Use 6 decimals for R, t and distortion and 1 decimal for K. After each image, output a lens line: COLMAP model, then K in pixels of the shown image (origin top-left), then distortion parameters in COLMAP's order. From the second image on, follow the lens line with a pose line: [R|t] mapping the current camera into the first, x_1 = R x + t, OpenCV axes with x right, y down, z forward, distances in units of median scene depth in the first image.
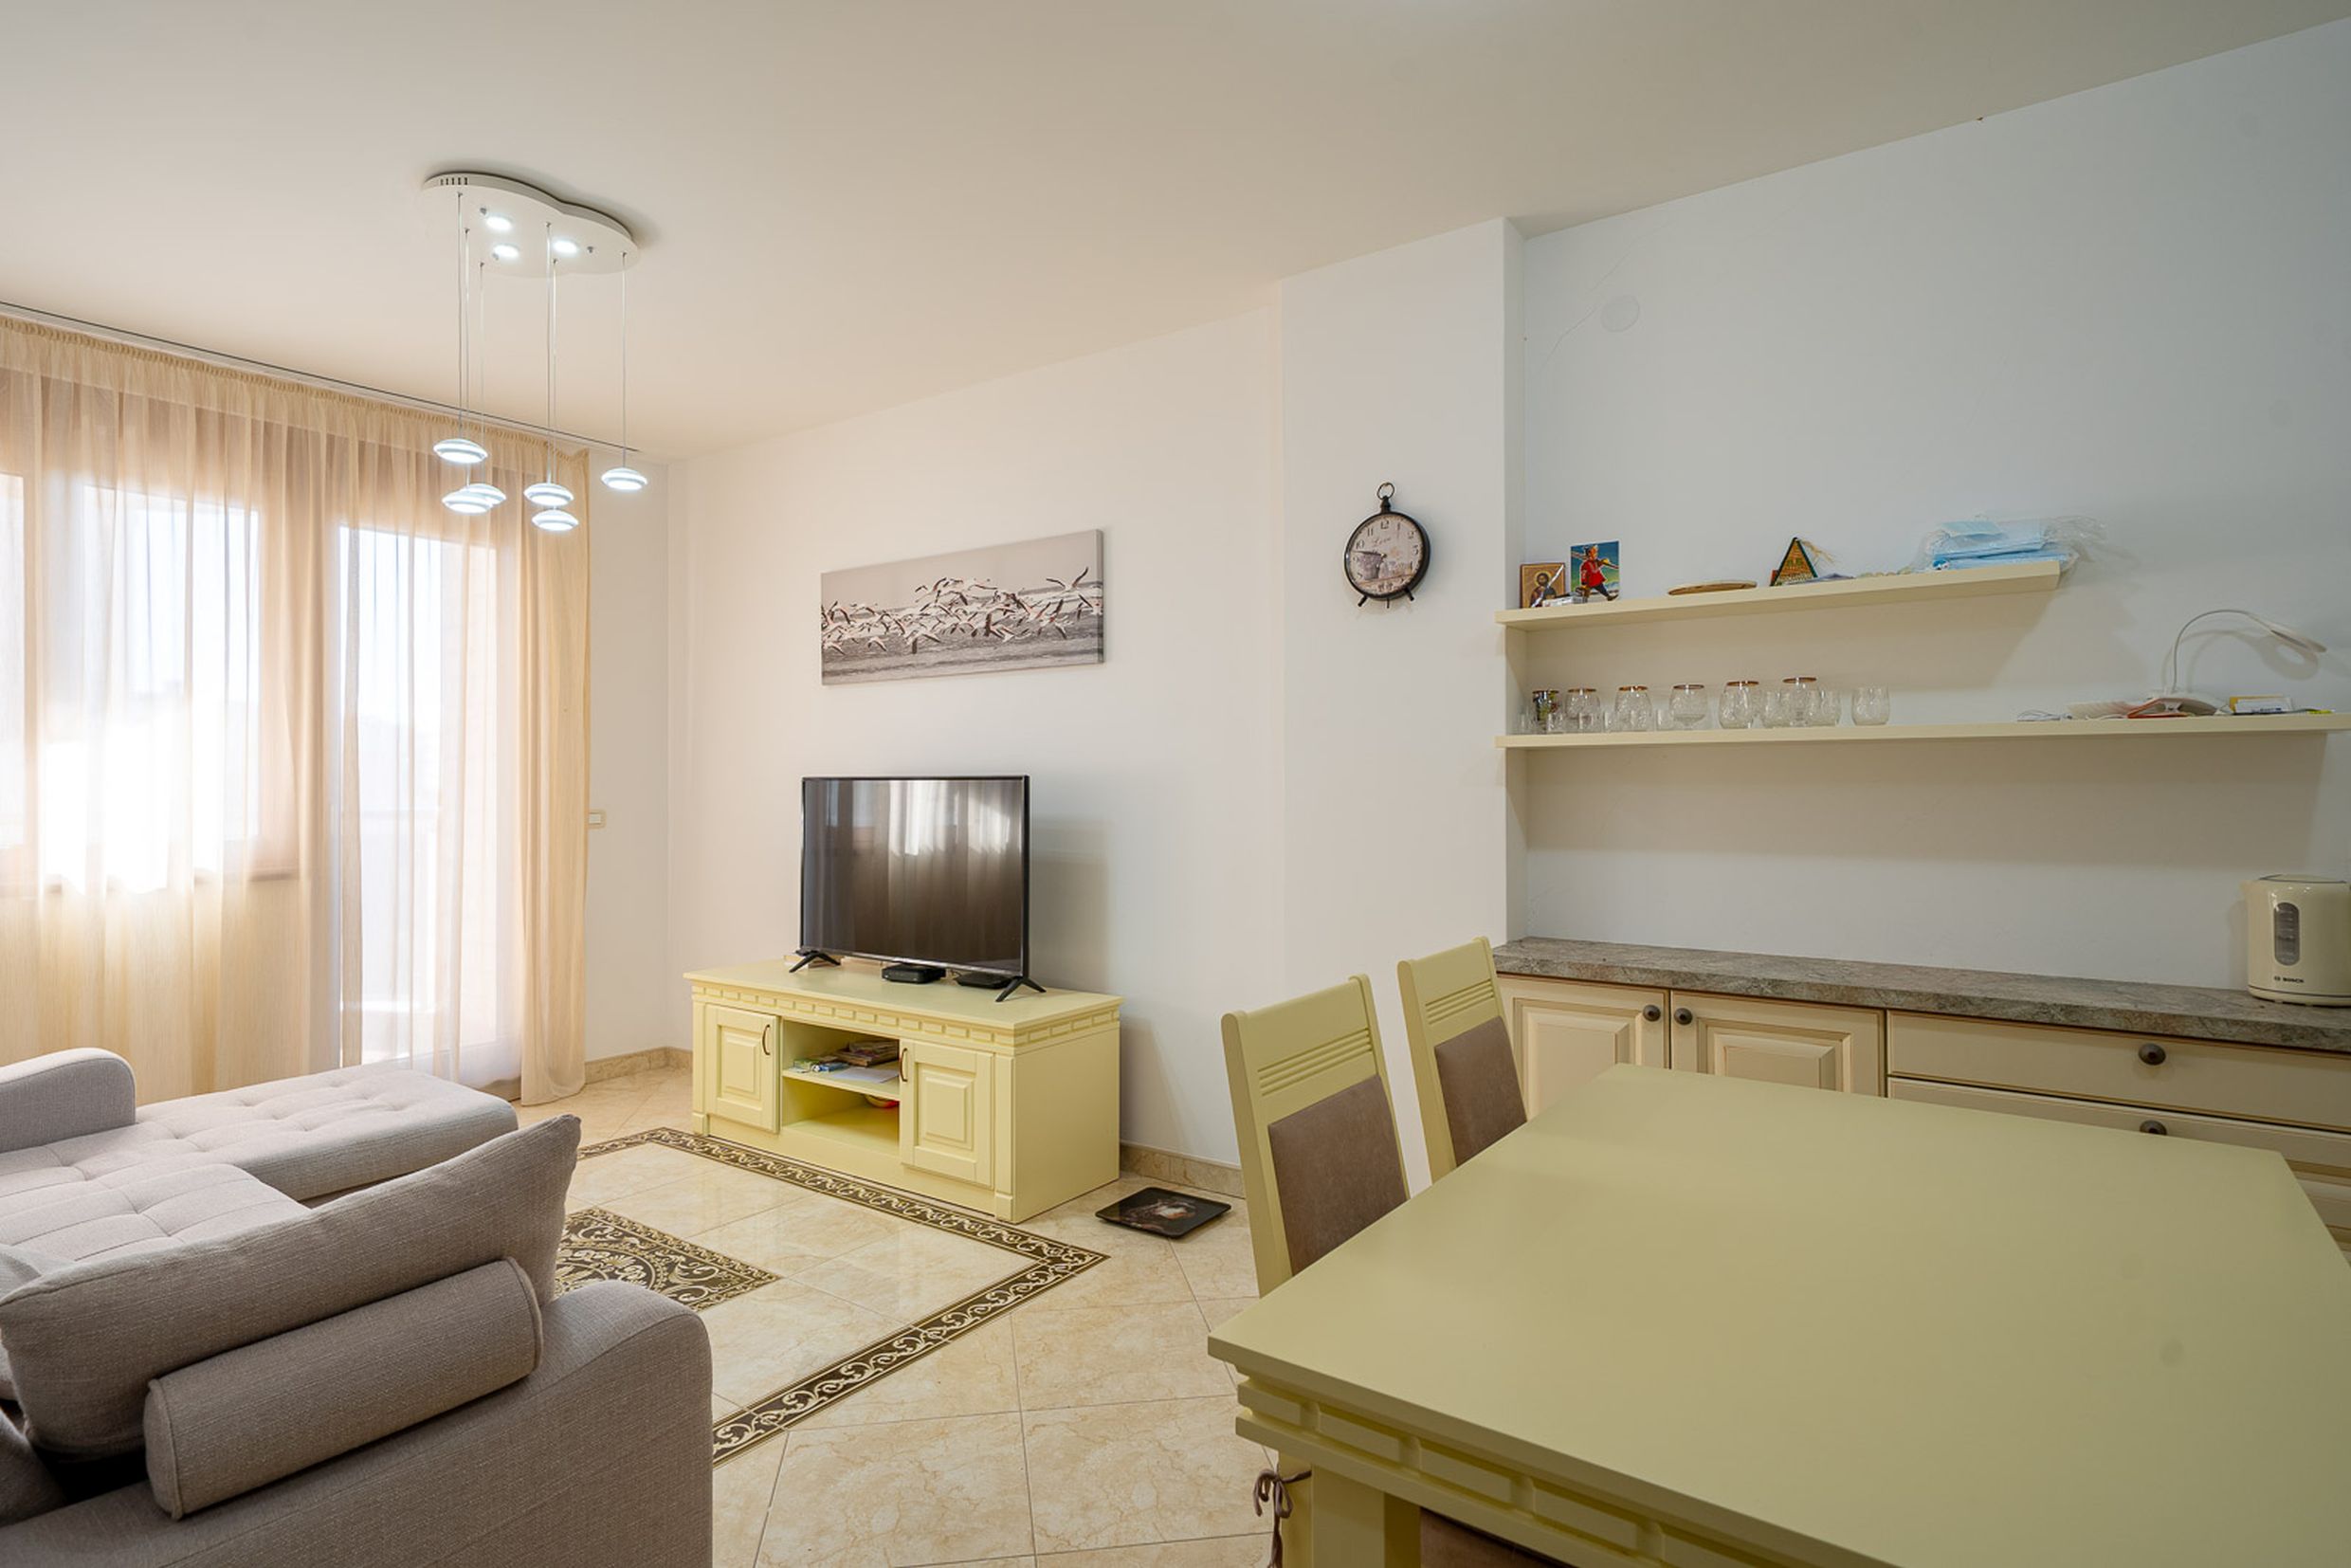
lens RADIAL K [[1180.6, 0, 1123.7], [0, 1180.6, 780.4], [0, 0, 1]] dist [-0.008391, 0.005447]
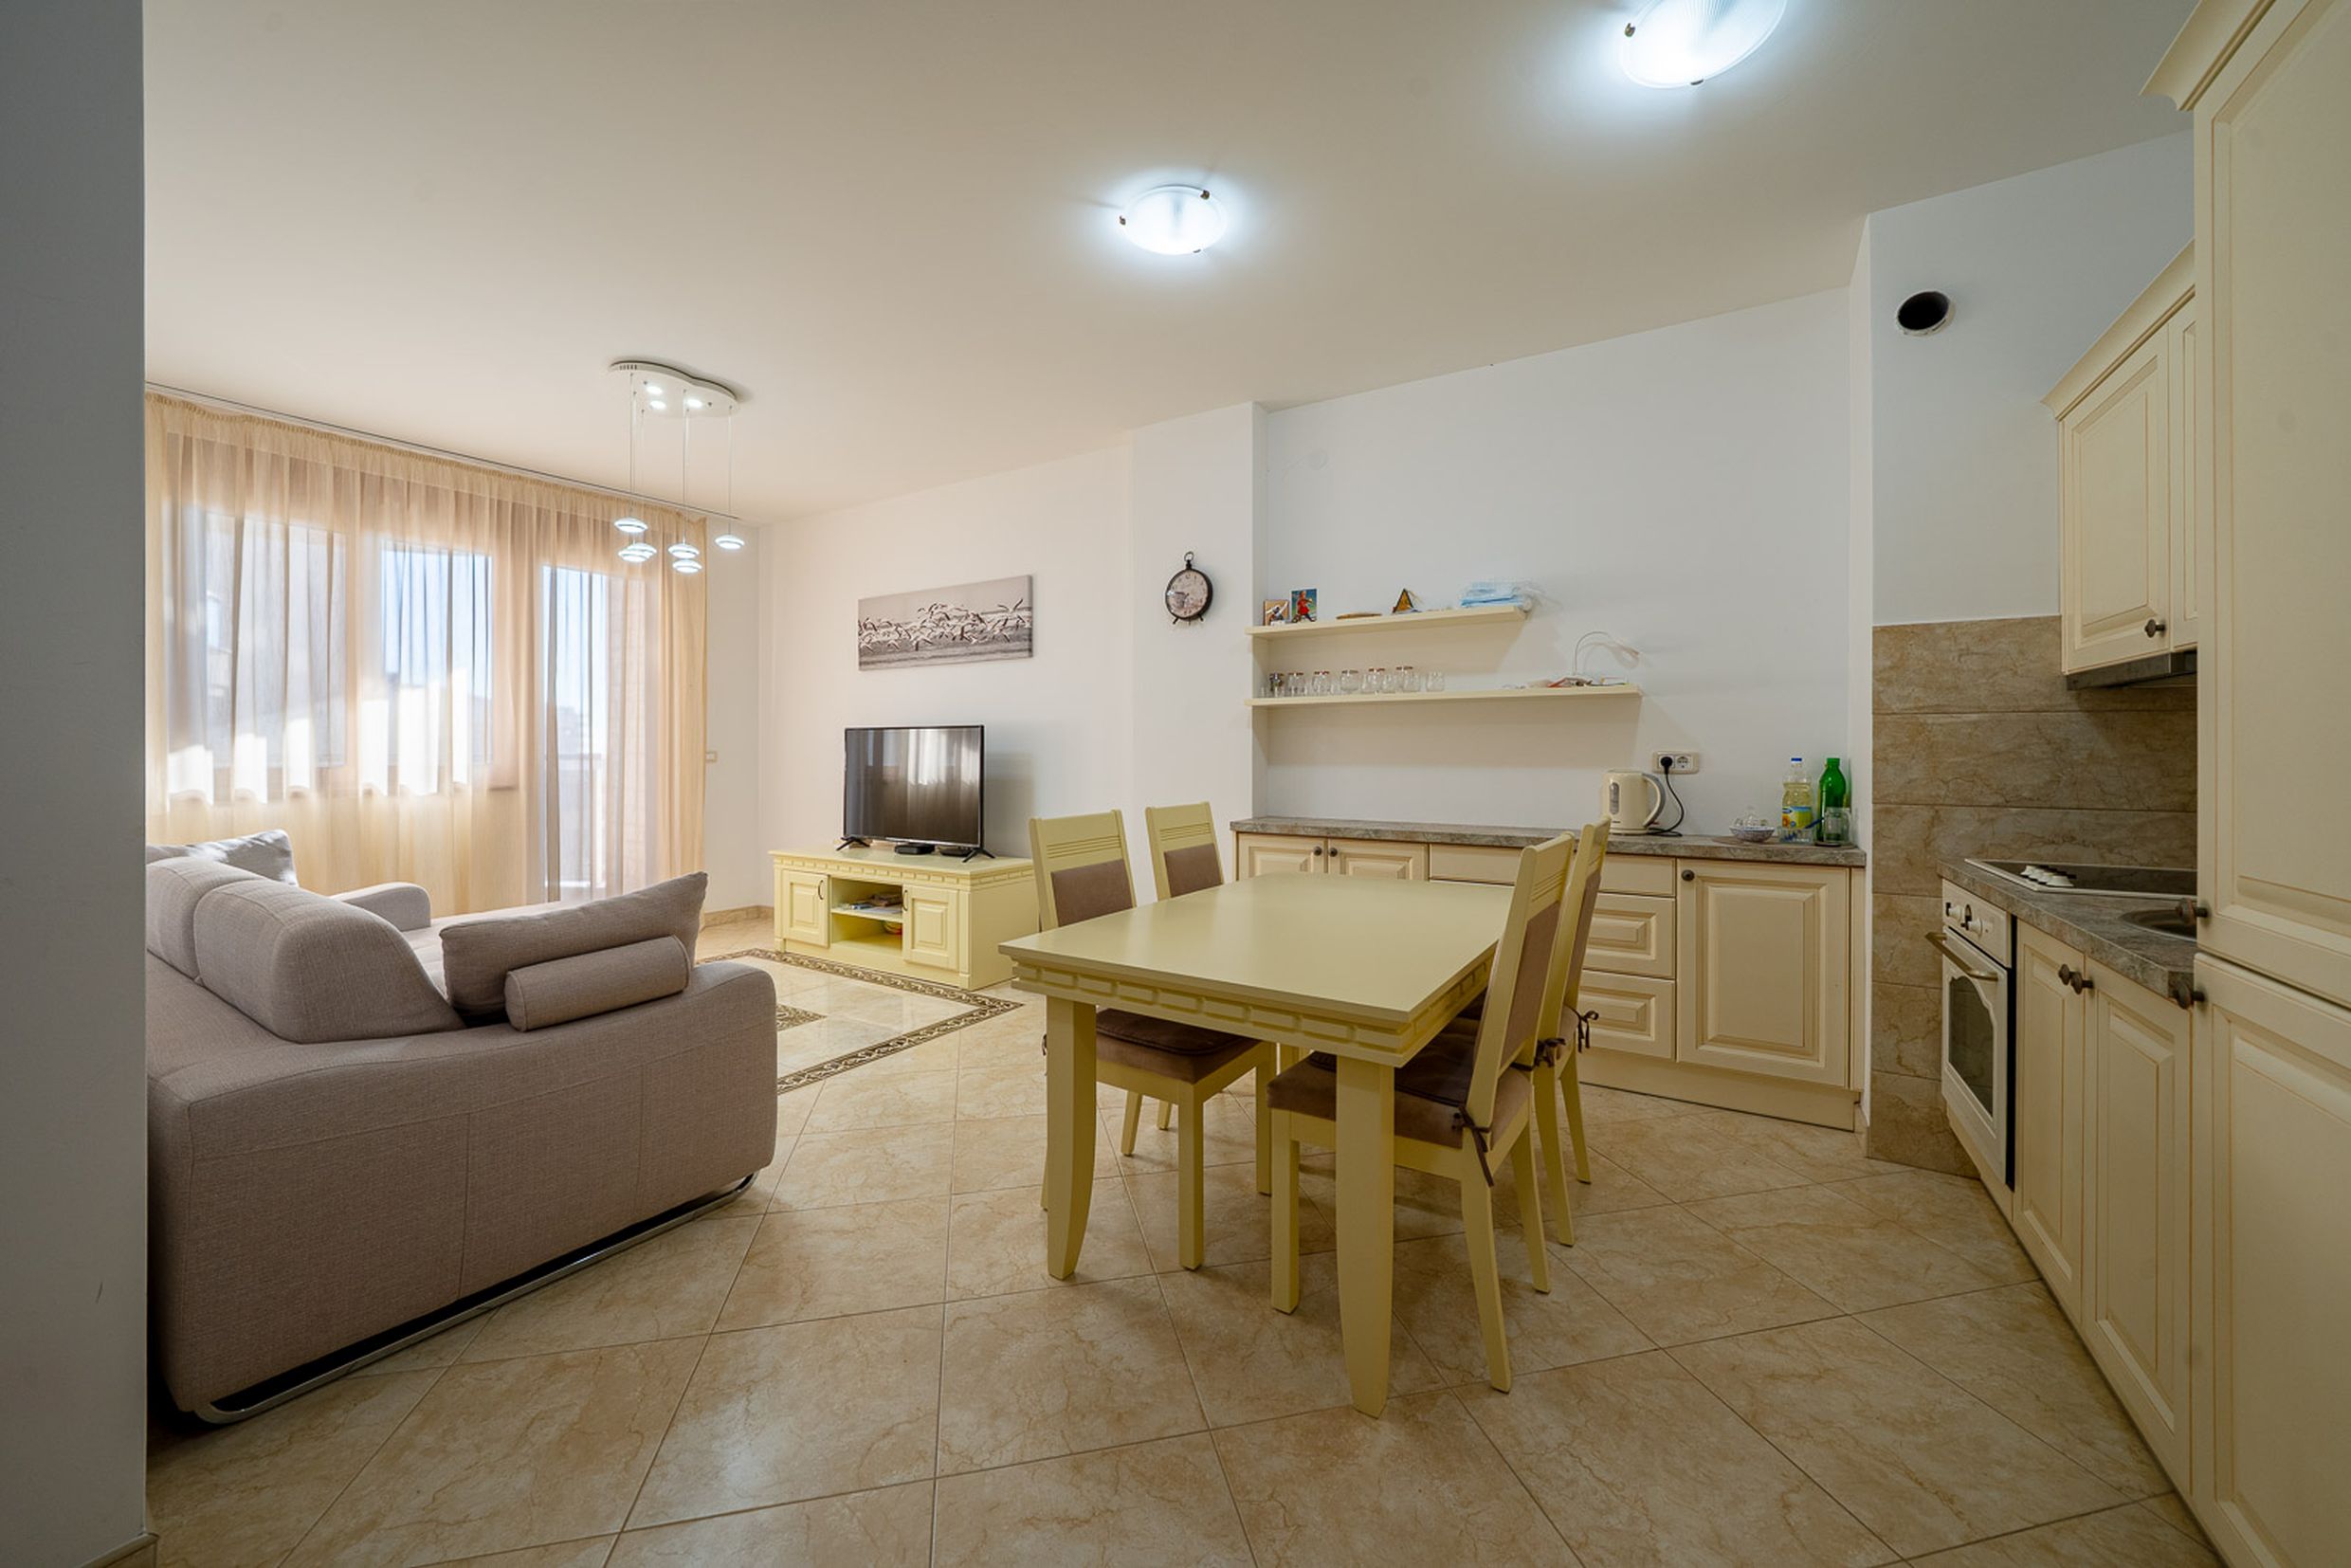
lens RADIAL K [[864.4, 0, 1177.0], [0, 864.4, 763.2], [0, 0, 1]] dist [-0.029924, 0.000843]
pose [[0.996773, 0.001642, 0.080250, 0.110258], [-0.002473, 0.999944, 0.010256, 0.043325], [-0.080228, -0.010421, 0.996722, -0.260275]]
